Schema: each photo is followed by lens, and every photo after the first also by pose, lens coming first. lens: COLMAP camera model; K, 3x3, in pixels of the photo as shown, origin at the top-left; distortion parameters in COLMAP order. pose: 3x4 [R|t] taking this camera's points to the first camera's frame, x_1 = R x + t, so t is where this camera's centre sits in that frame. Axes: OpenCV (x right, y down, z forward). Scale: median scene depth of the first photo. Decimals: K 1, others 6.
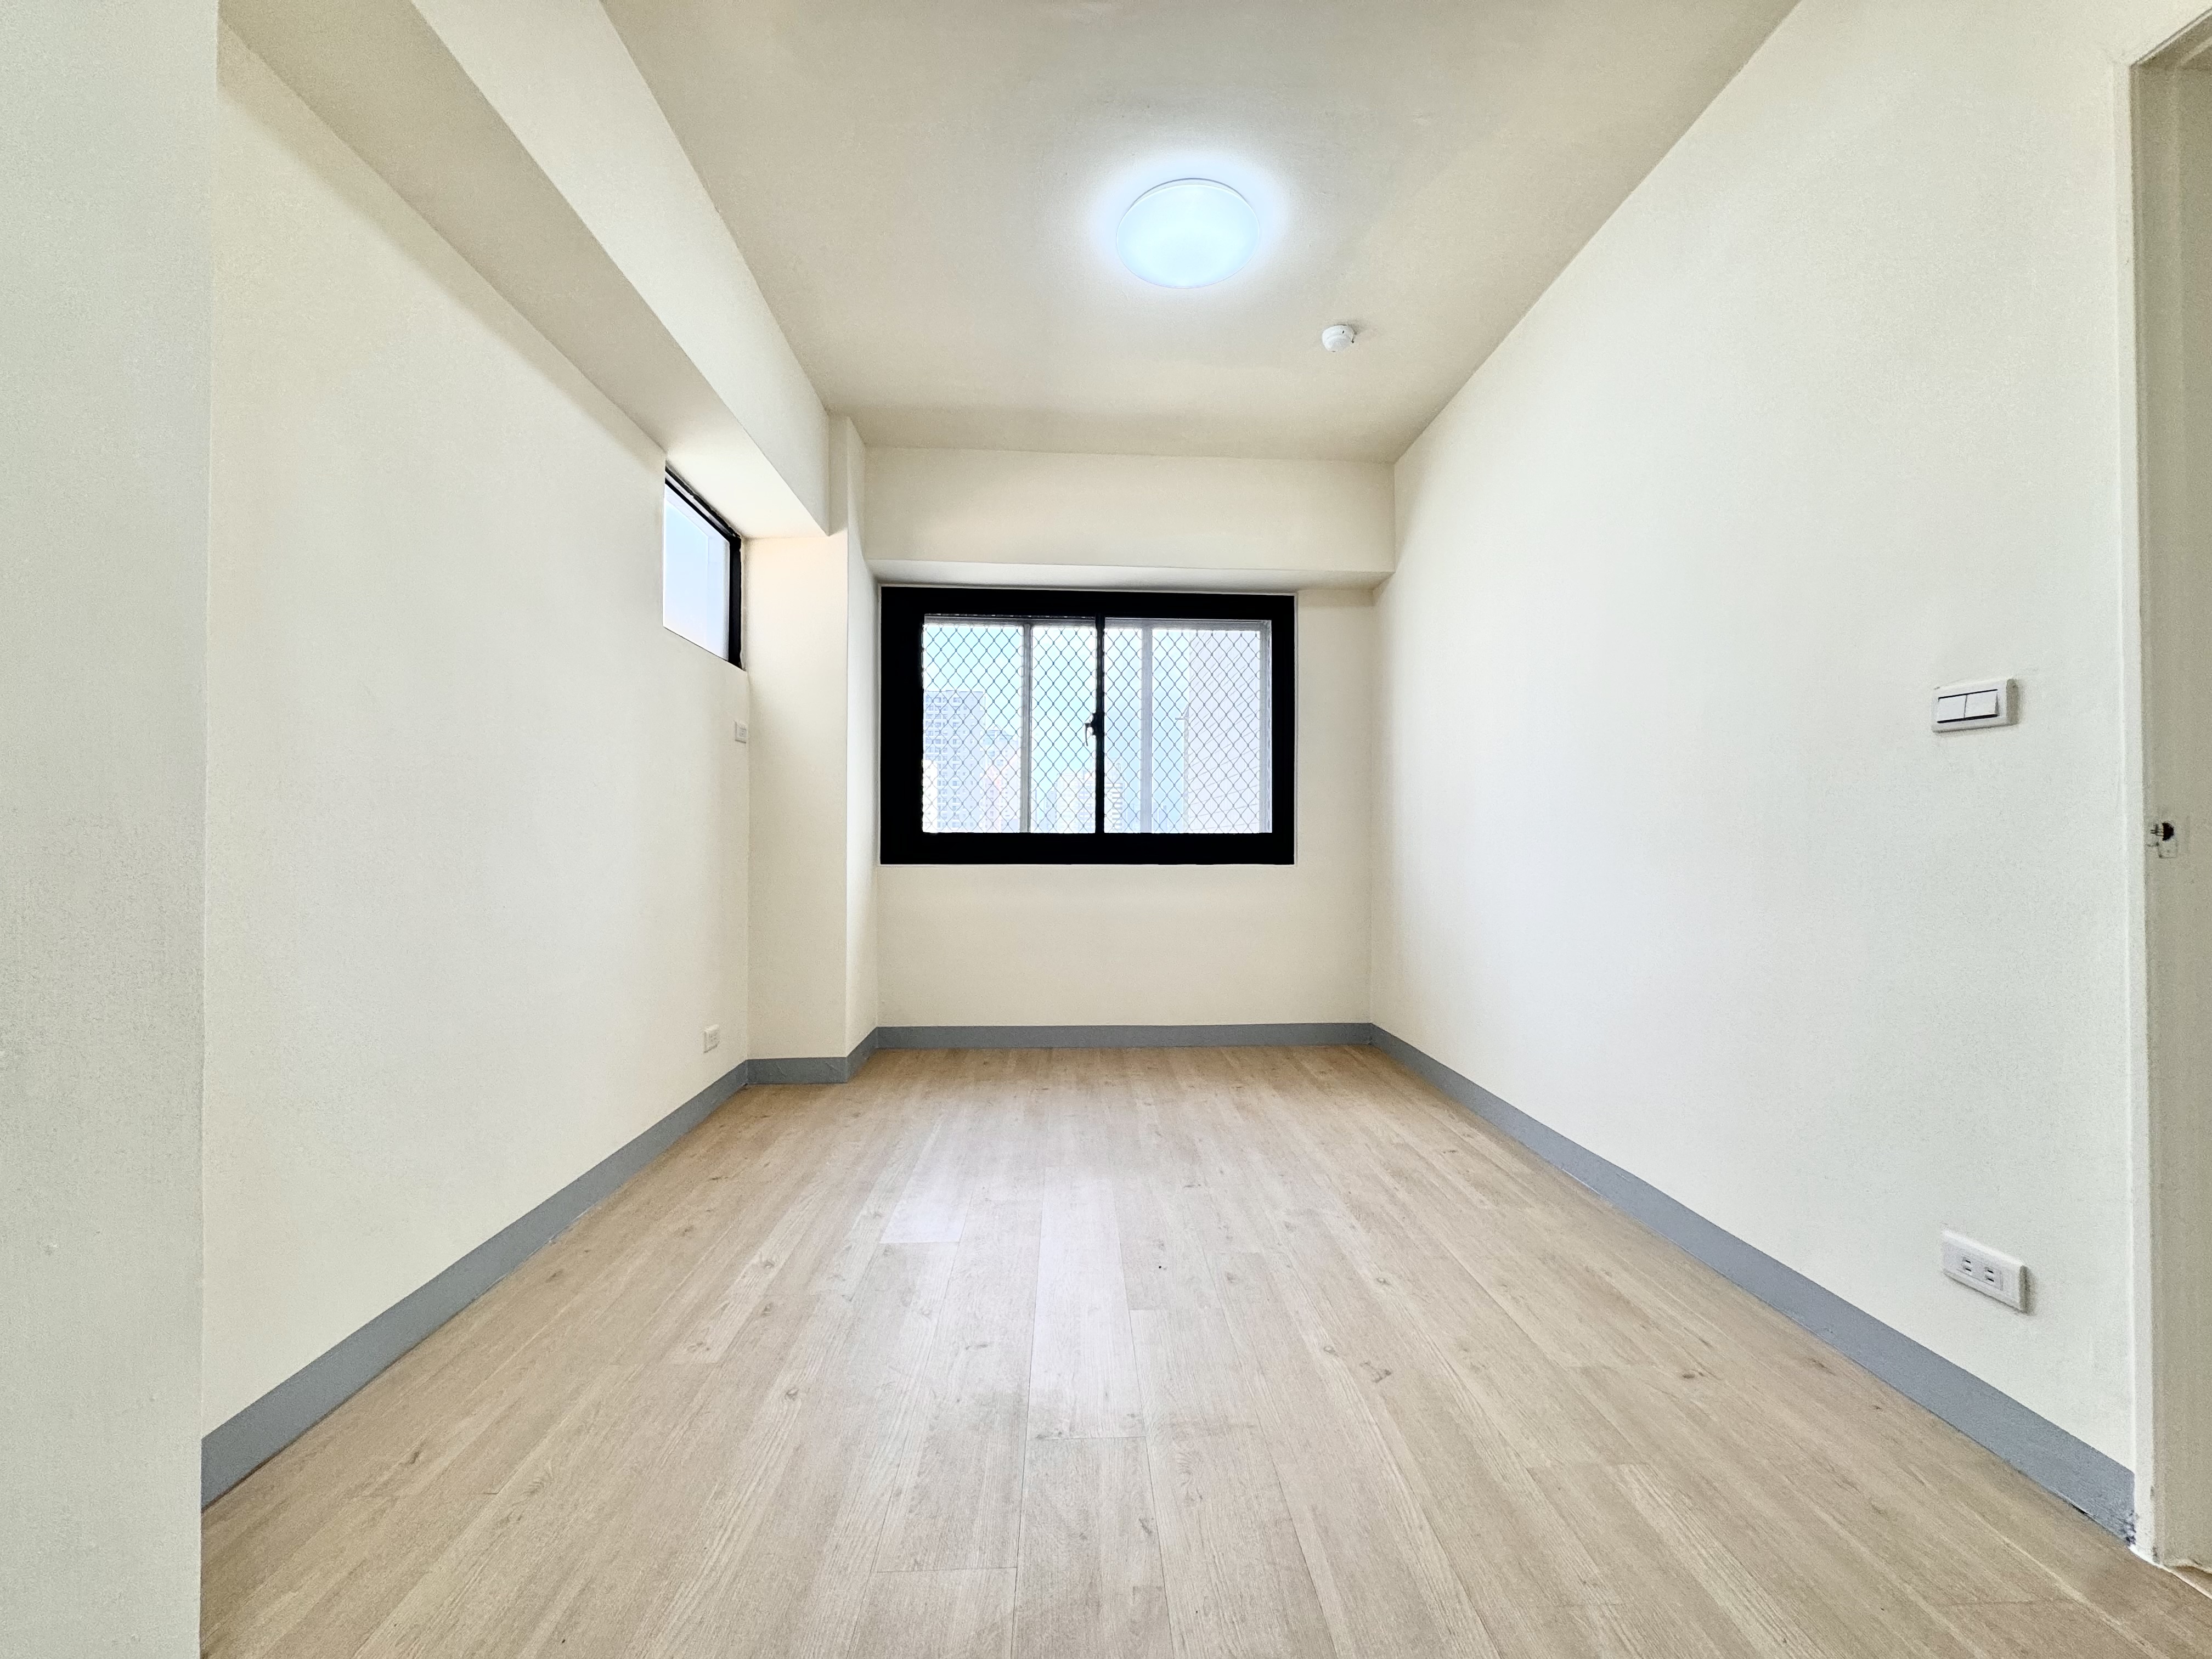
lens RADIAL K [[877.7, 0, 1106.0], [0, 877.7, 829.5], [0, 0, 1]] dist [-0.002611, -0.000242]
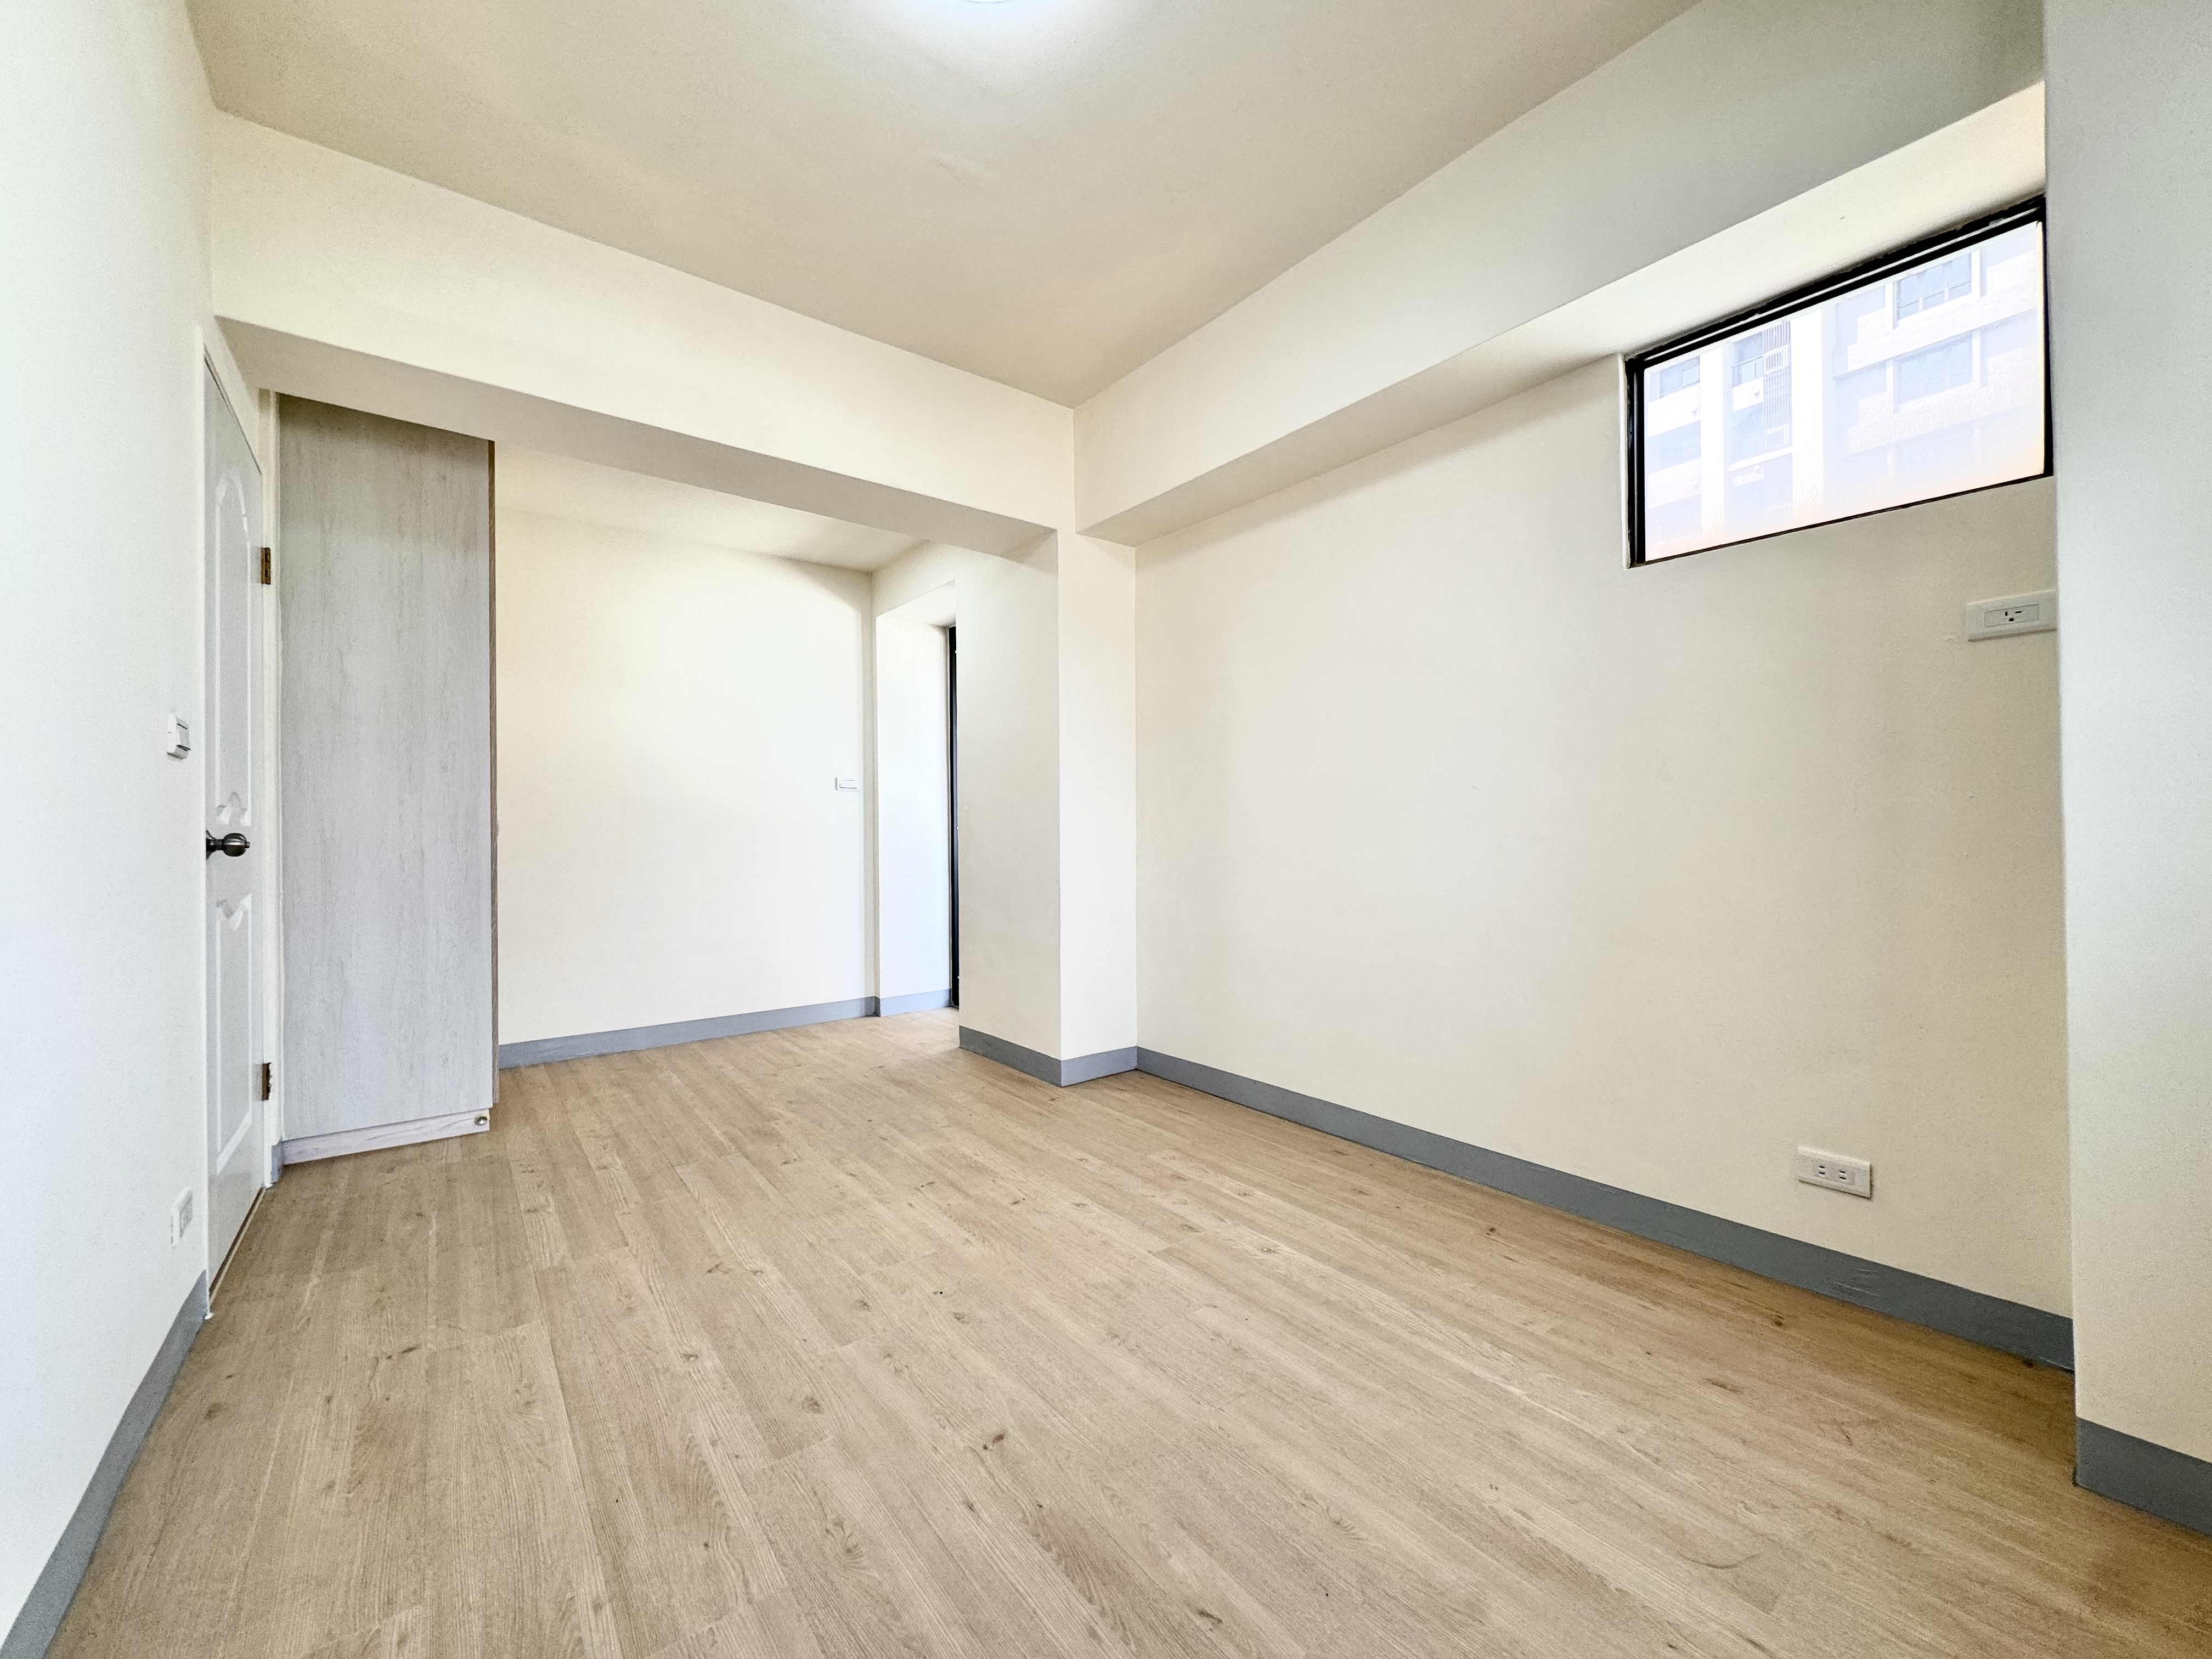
lens RADIAL K [[877.7, 0, 1106.0], [0, 877.7, 829.5], [0, 0, 1]] dist [-0.002611, -0.000242]
pose [[-0.818563, 0.003242, -0.574408, 0.453940], [0.013952, 0.999801, -0.014239, 0.011388], [0.574247, -0.019670, -0.818445, 1.865558]]
